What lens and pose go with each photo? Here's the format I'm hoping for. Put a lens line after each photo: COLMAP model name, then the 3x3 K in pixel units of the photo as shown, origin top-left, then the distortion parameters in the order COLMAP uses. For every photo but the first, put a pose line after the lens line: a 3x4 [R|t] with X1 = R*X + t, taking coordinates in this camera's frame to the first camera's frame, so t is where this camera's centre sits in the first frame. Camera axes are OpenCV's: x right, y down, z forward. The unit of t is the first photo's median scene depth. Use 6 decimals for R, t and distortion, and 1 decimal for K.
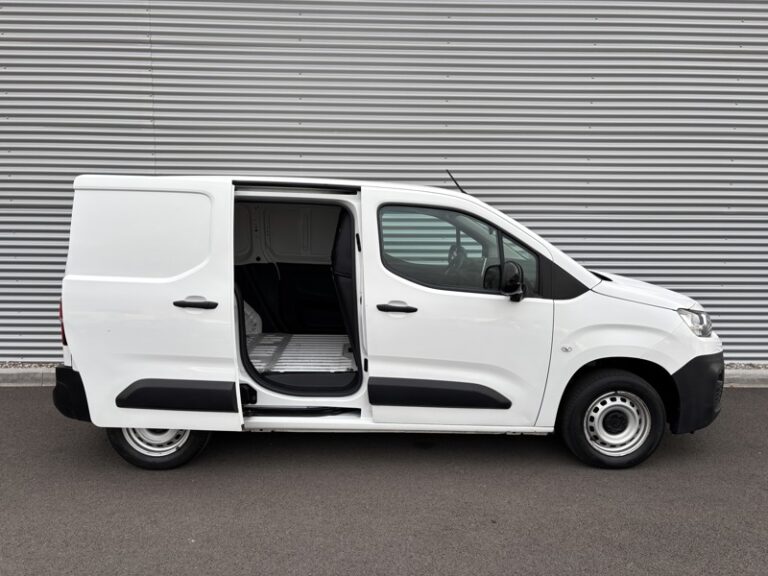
lens RADIAL K [[585.1, 0, 380.6], [0, 585.1, 289.5], [0, 0, 1]] dist [0.020478, -0.032704]
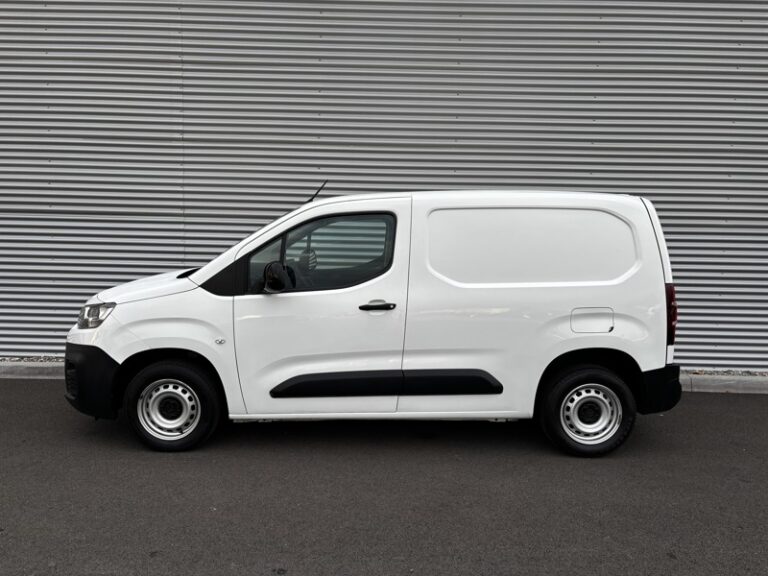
lens RADIAL K [[585.1, 0, 384.9], [0, 585.1, 287.9], [0, 0, 1]] dist [0.020478, -0.032704]
pose [[0.999614, 0.014070, -0.023949, 0.020213], [-0.014630, 0.999621, -0.023339, 0.022033], [0.023612, 0.023680, 0.999441, -0.093985]]
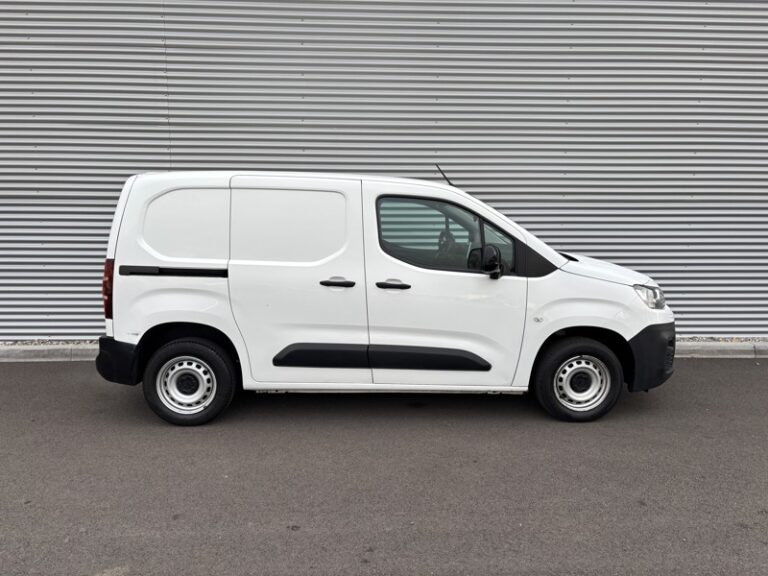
lens RADIAL K [[585.1, 0, 382.2], [0, 585.1, 286.2], [0, 0, 1]] dist [0.020478, -0.032704]
pose [[0.999879, -0.005828, 0.014443, -0.010536], [0.005587, 0.999846, 0.016659, 0.013980], [-0.014537, -0.016577, 0.999757, -0.161767]]
